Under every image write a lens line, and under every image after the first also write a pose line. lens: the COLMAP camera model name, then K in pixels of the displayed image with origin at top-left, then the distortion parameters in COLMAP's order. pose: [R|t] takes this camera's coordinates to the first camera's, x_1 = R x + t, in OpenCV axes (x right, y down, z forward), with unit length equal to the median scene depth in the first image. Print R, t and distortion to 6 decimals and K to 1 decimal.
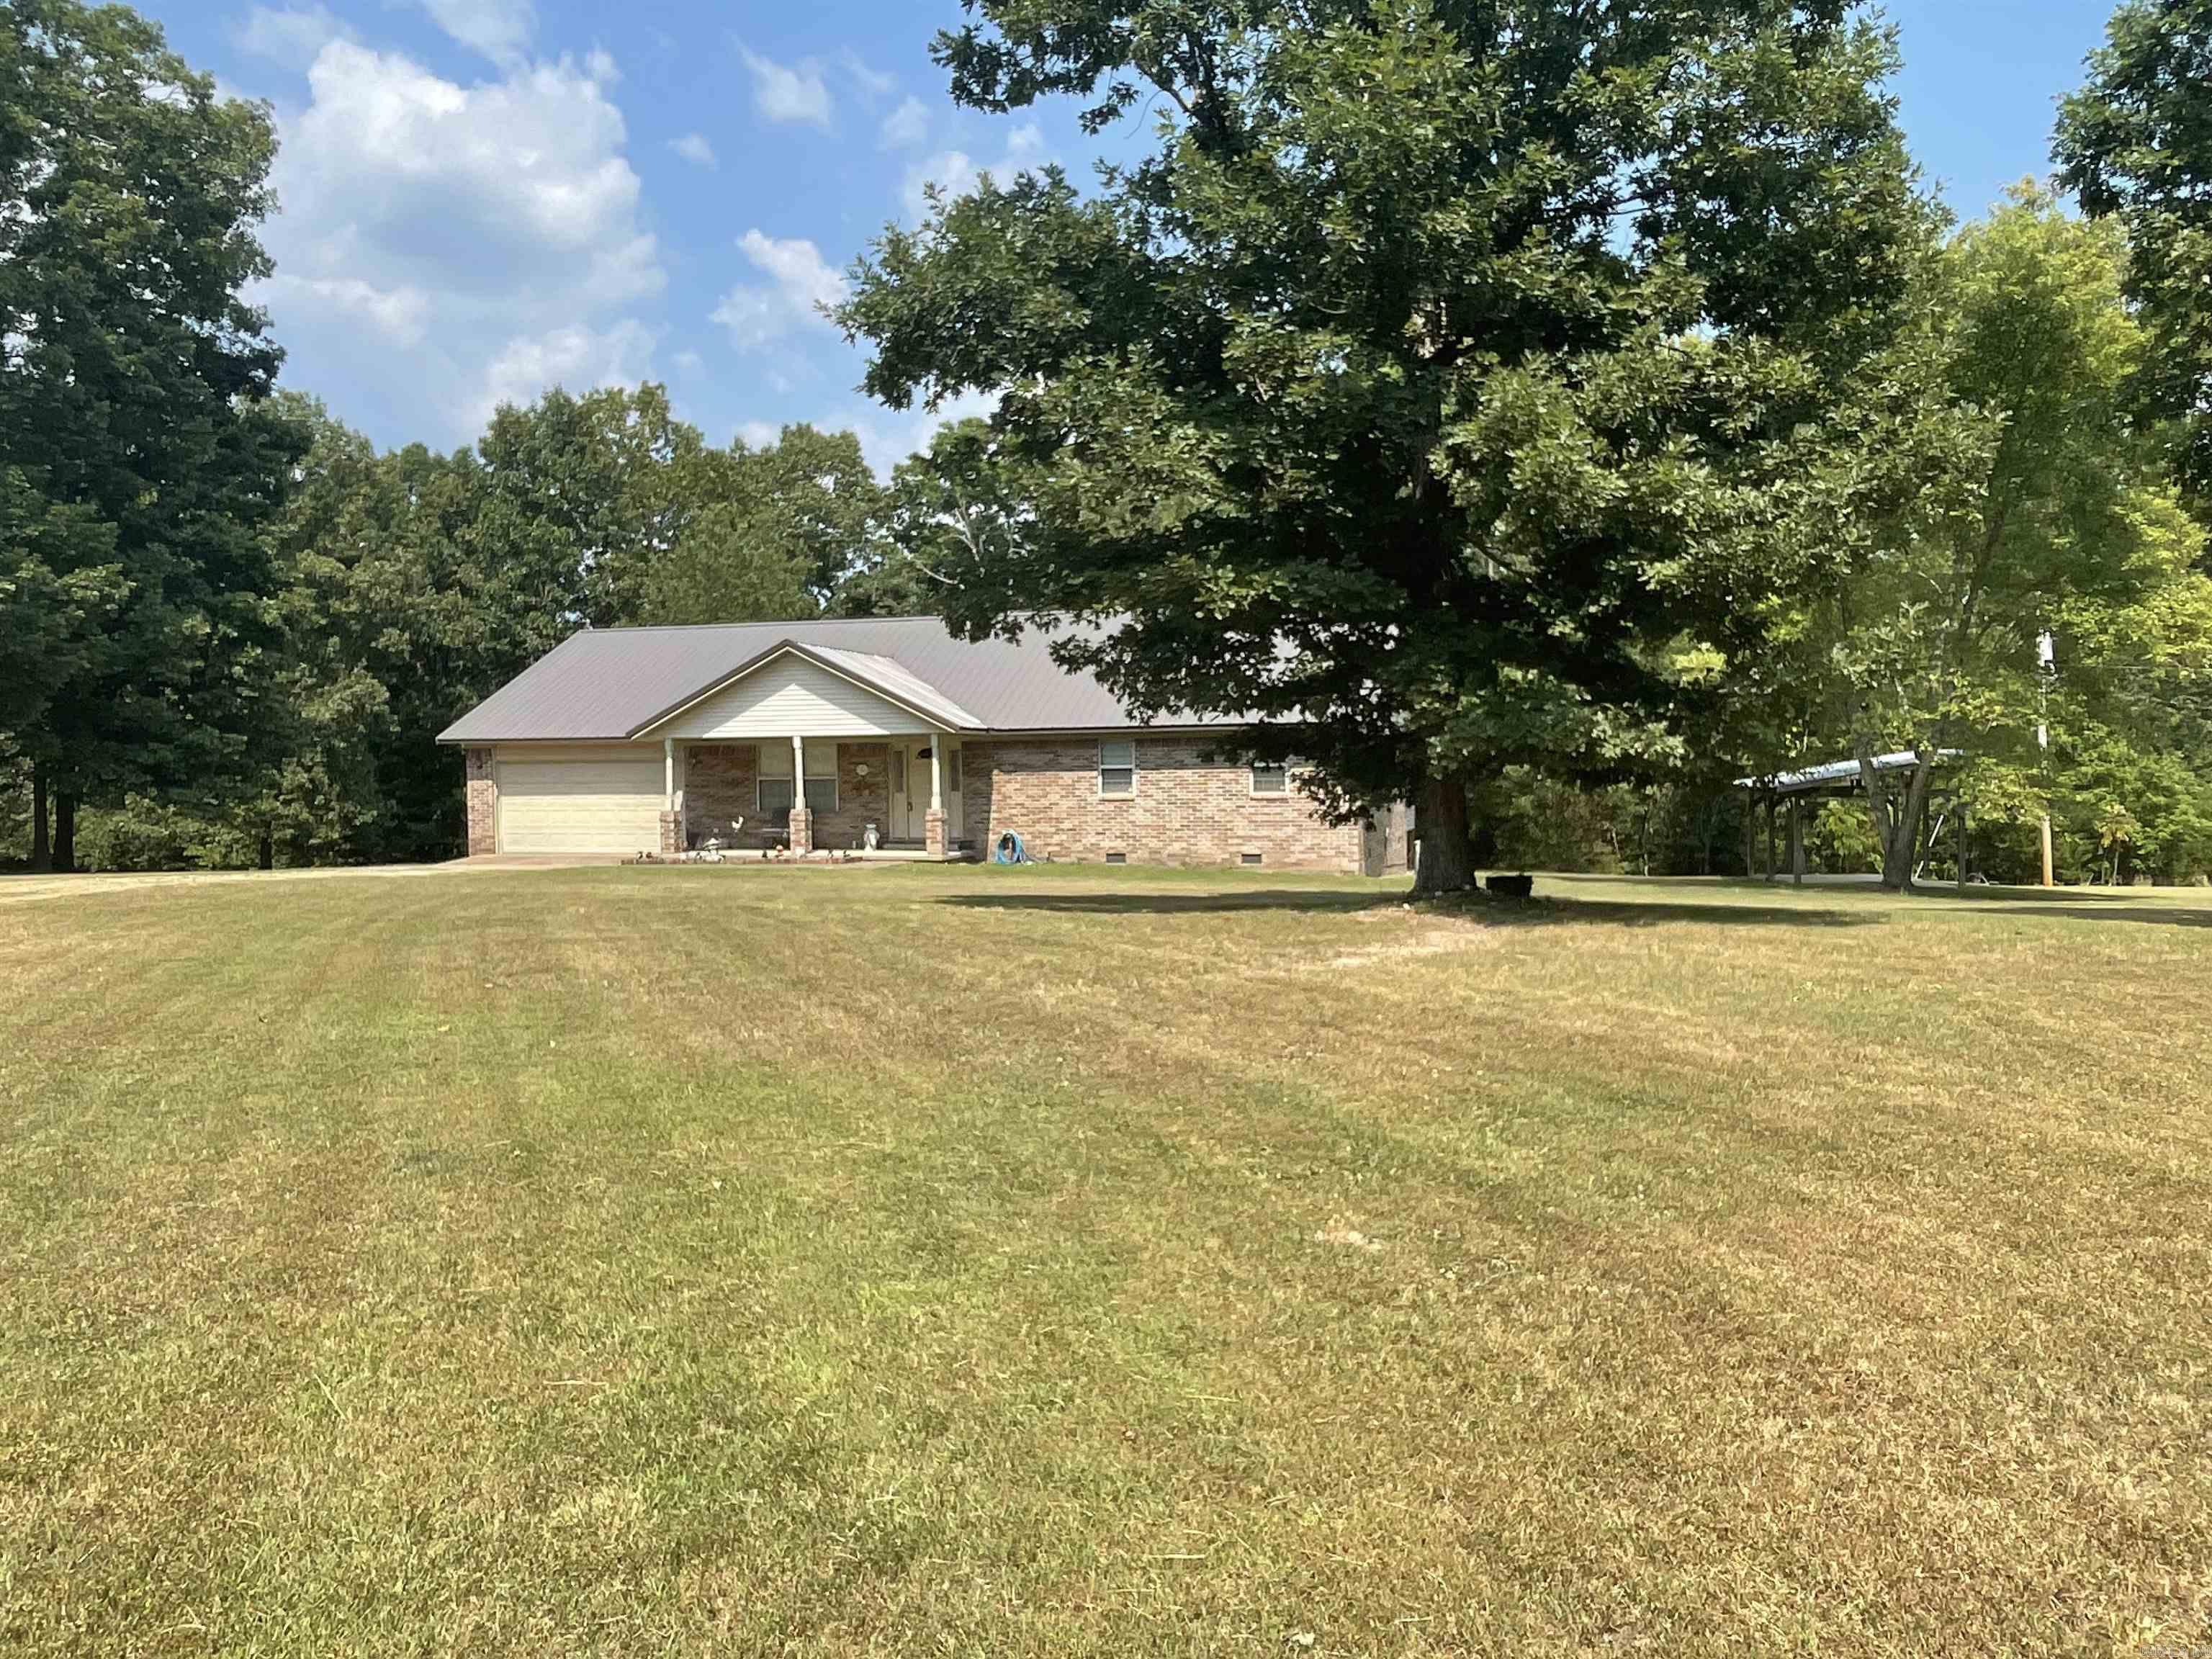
lens RADIAL K [[1670.7, 0, 1103.3], [0, 1670.7, 831.6], [0, 0, 1]] dist [-0.014782, -0.000322]
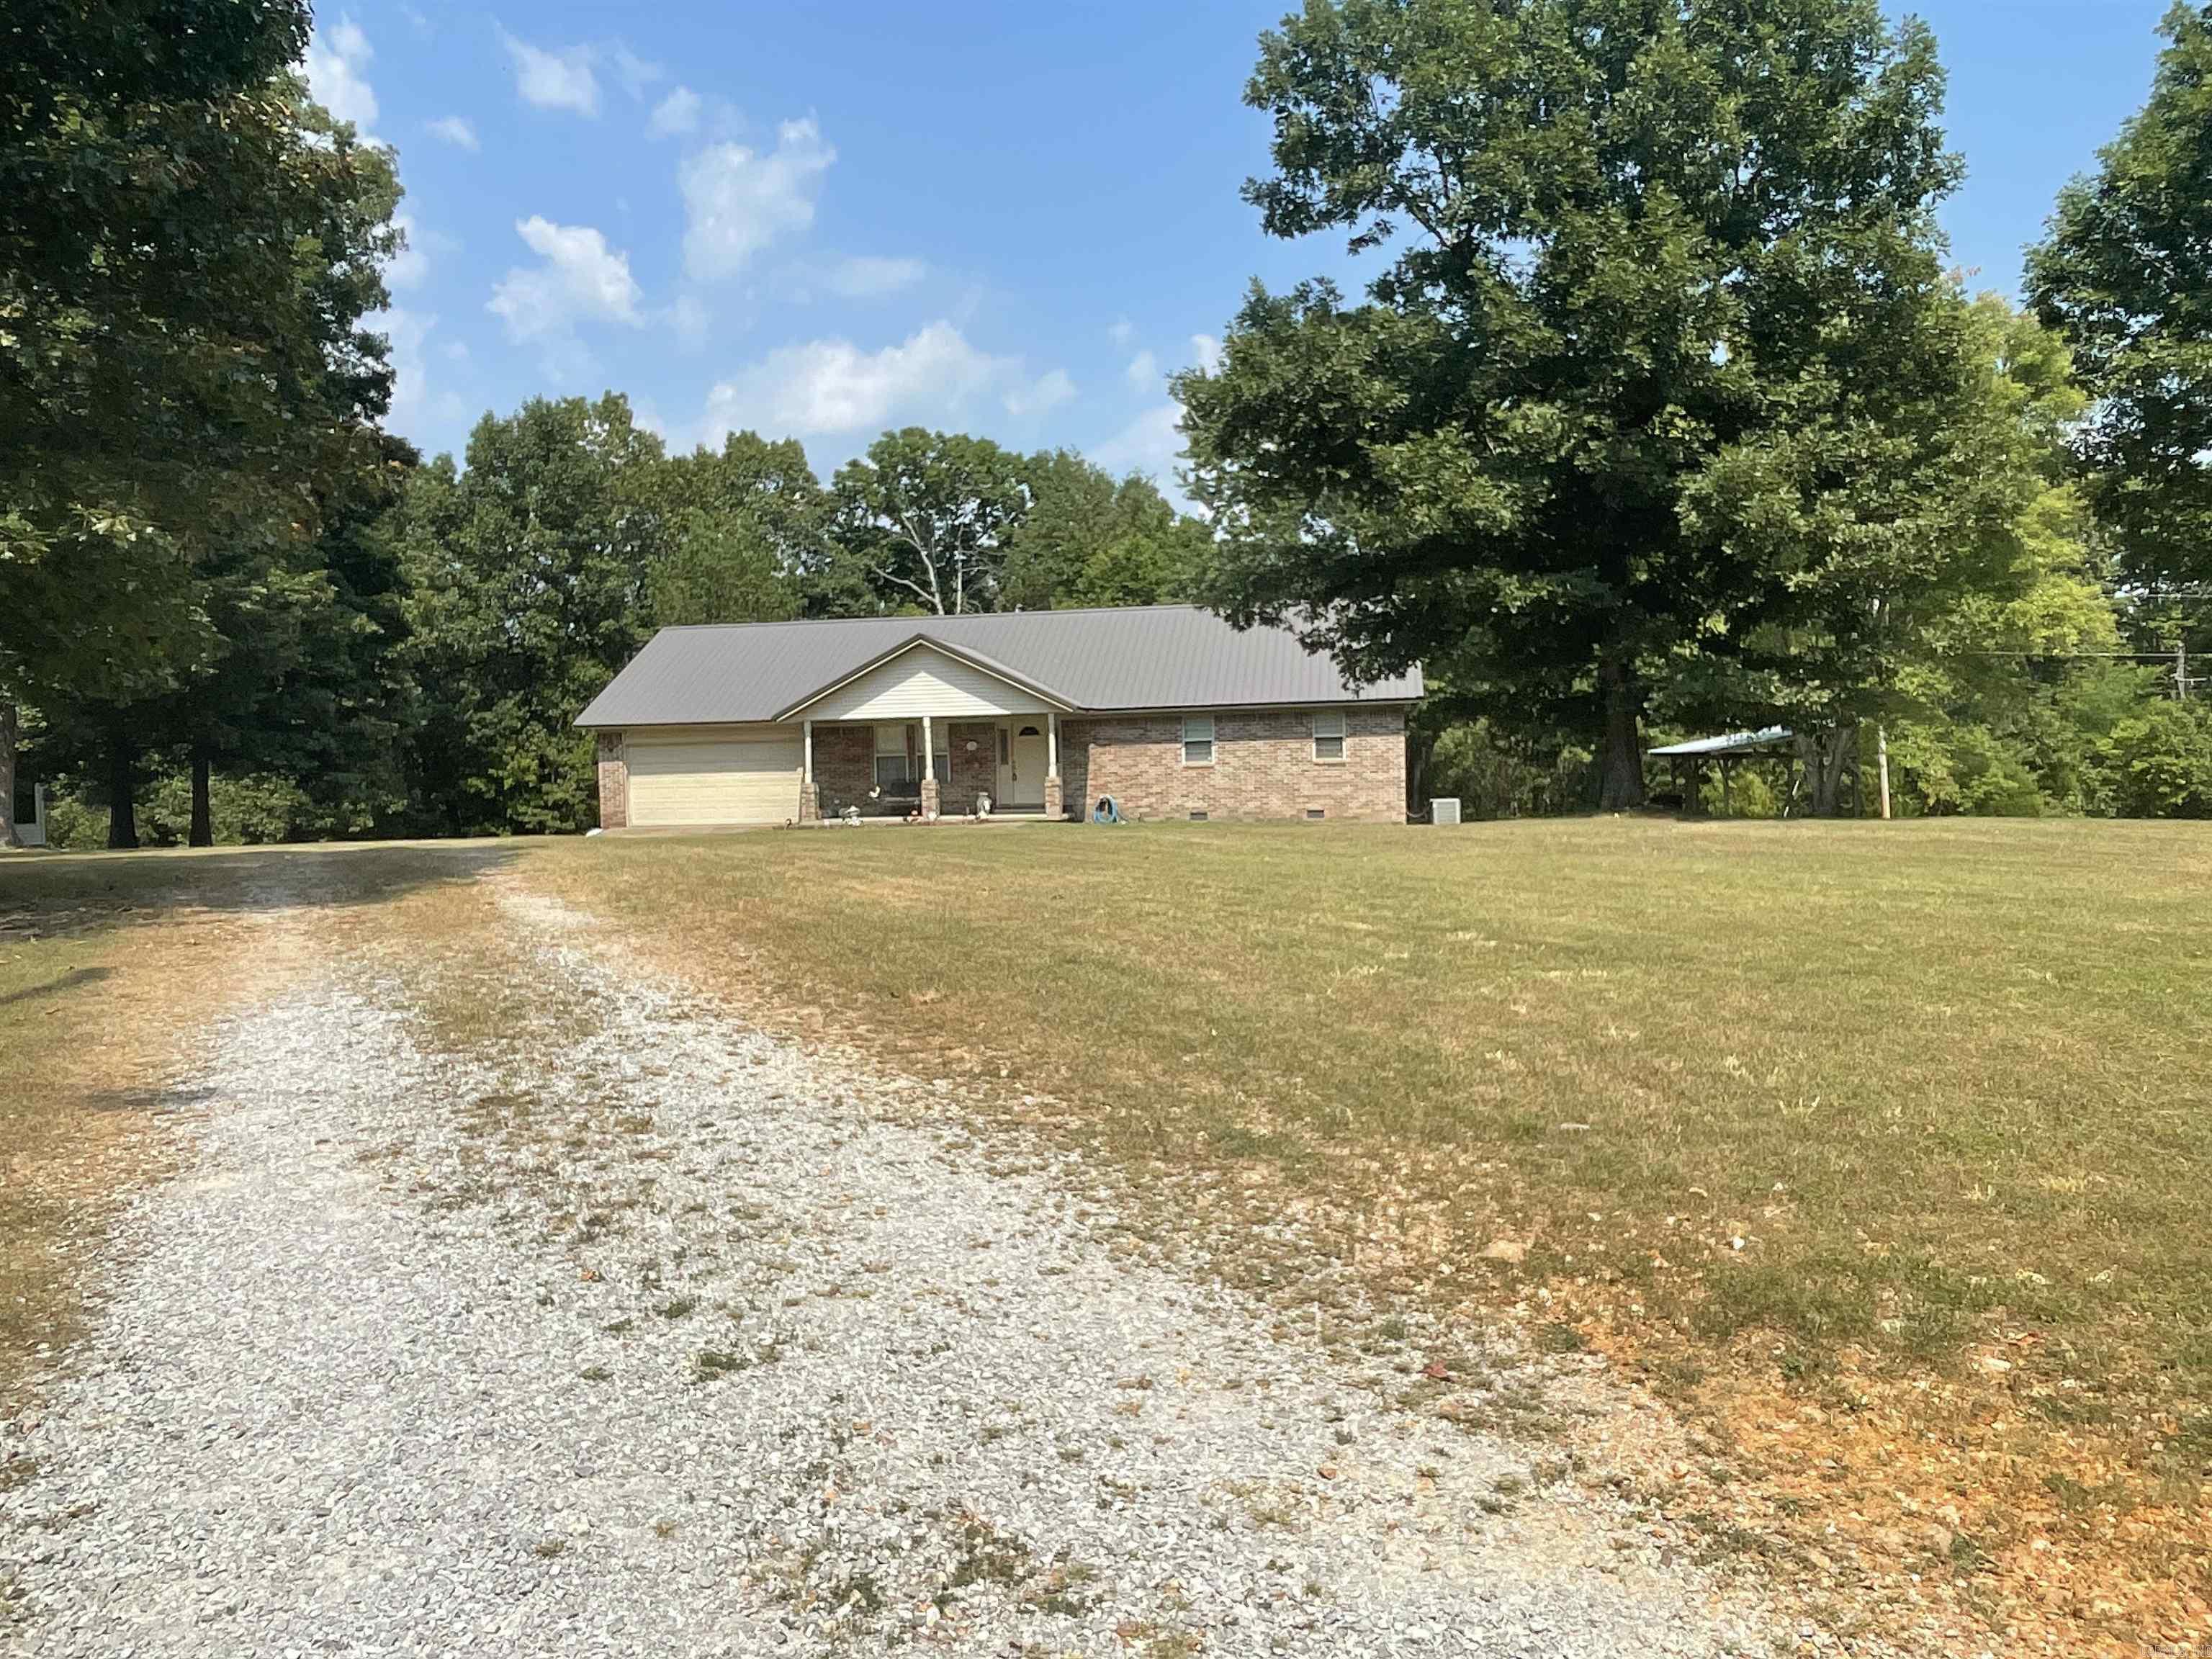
lens RADIAL K [[1670.7, 0, 1108.6], [0, 1670.7, 828.6], [0, 0, 1]] dist [-0.014782, -0.000322]
pose [[0.992843, -0.020613, 0.117638, -0.194745], [0.020566, 0.999787, 0.001612, 0.021126], [-0.117646, 0.000819, 0.993055, -0.166550]]
